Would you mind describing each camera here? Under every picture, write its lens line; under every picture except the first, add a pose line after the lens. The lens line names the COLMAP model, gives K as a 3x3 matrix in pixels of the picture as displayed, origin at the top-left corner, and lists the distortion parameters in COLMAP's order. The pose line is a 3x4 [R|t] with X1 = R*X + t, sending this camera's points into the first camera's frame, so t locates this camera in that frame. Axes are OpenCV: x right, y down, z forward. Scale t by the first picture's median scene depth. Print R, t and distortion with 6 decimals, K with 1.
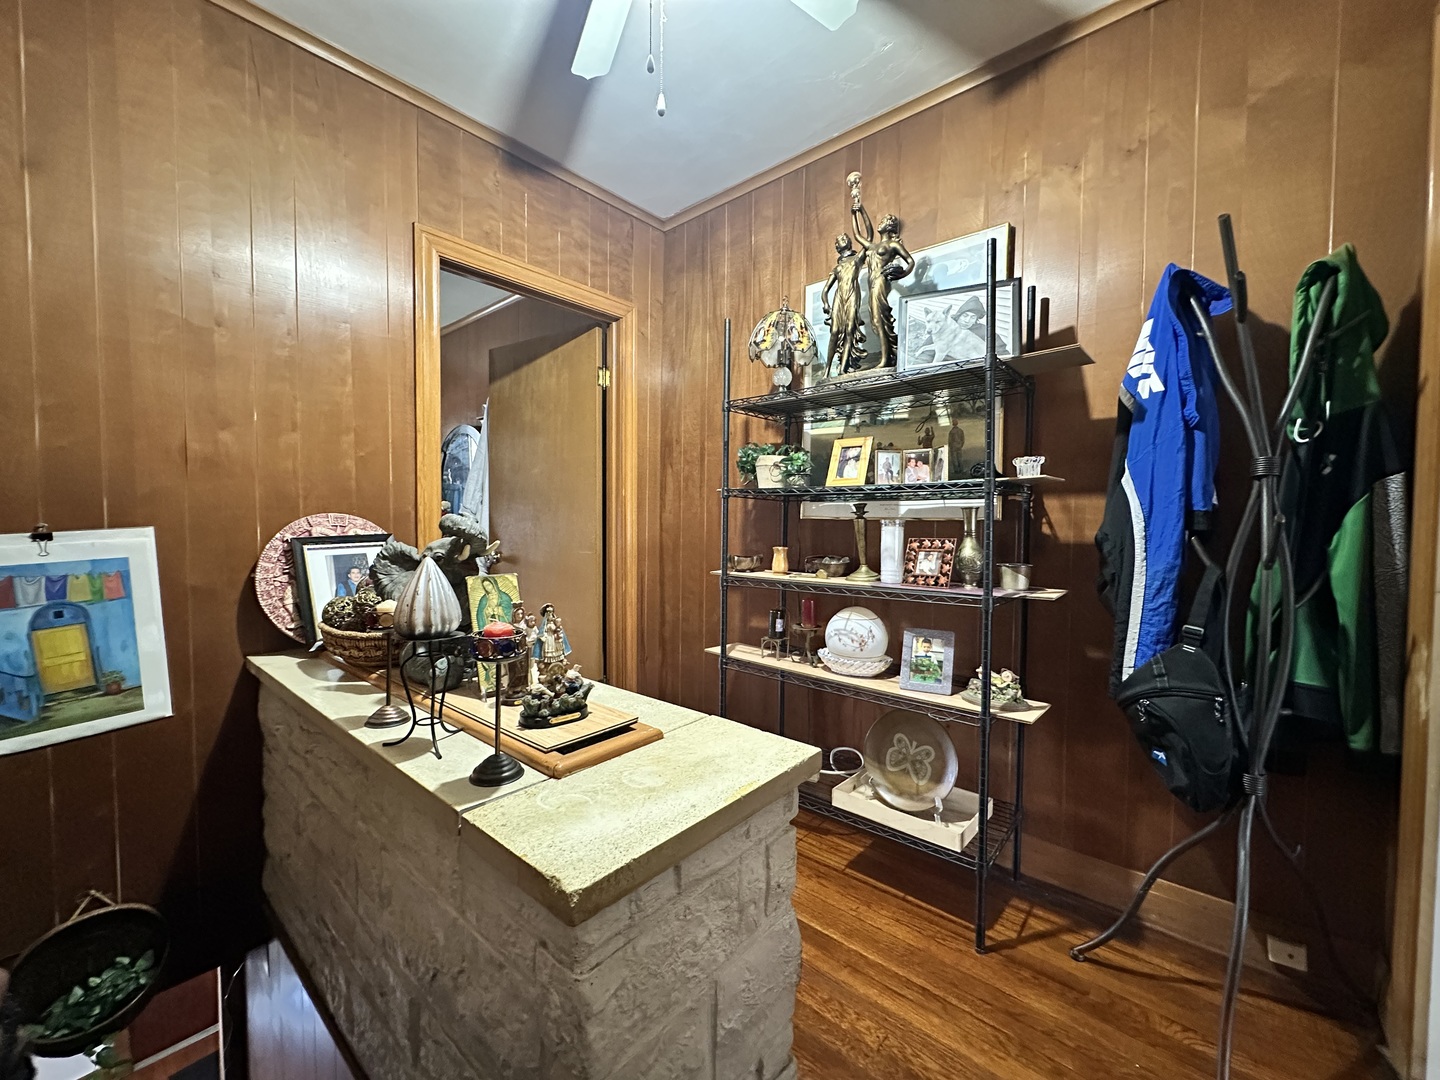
lens RADIAL K [[575.3, 0, 720.2], [0, 575.3, 541.6], [0, 0, 1]] dist [-0.001603, 0.000783]
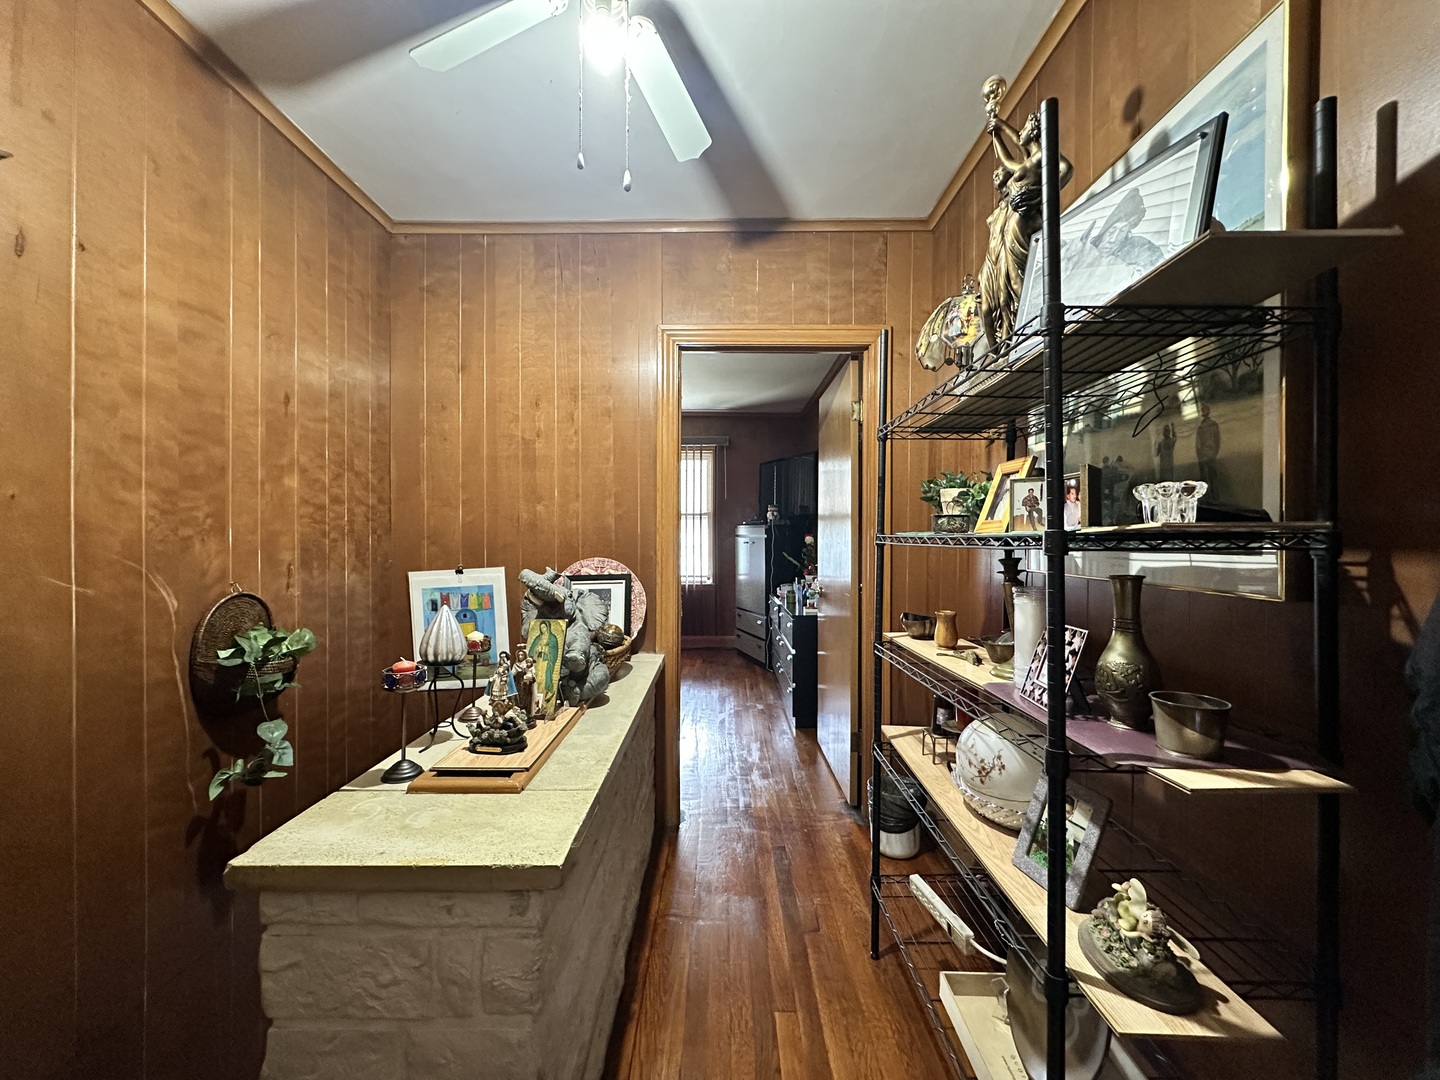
lens RADIAL K [[575.3, 0, 719.8], [0, 575.3, 543.1], [0, 0, 1]] dist [-0.001603, 0.000783]
pose [[0.654296, 0.001899, -0.756236, 0.566715], [-0.028864, 0.999331, -0.022464, -0.064351], [0.755688, 0.036526, 0.653913, 0.340910]]
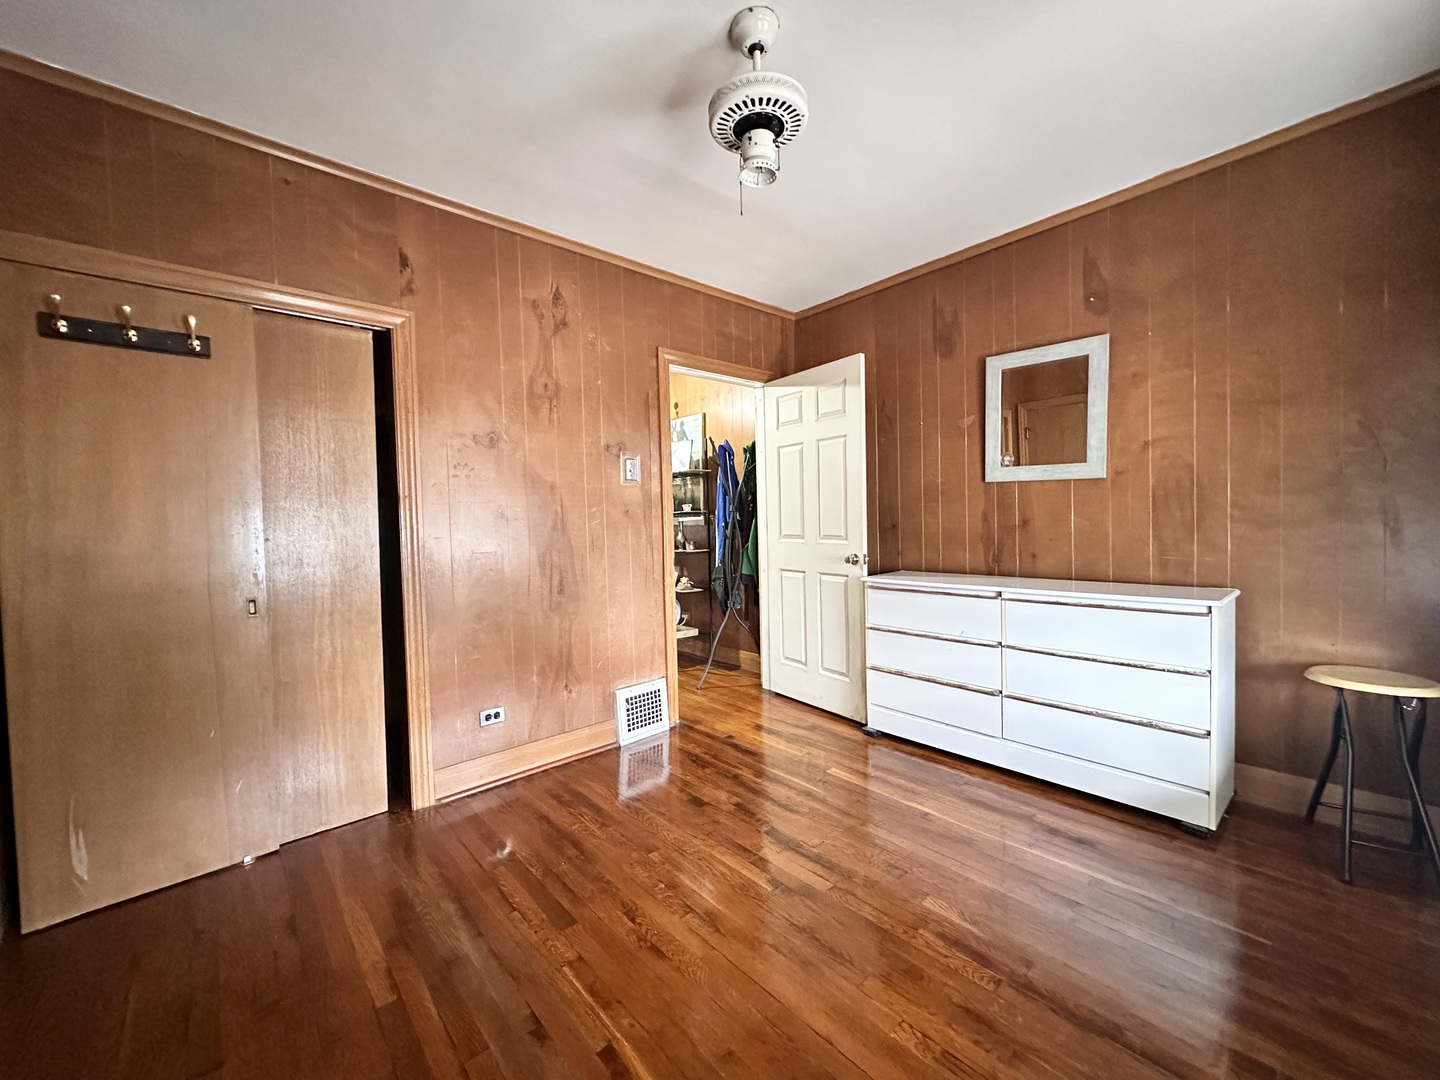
lens RADIAL K [[575.3, 0, 721.5], [0, 575.3, 536.9], [0, 0, 1]] dist [-0.001603, 0.000783]
pose [[0.993158, -0.022076, -0.114671, 0.909194], [0.022396, 0.999748, 0.001502, 0.014859], [0.114609, -0.004060, 0.993402, -1.689137]]
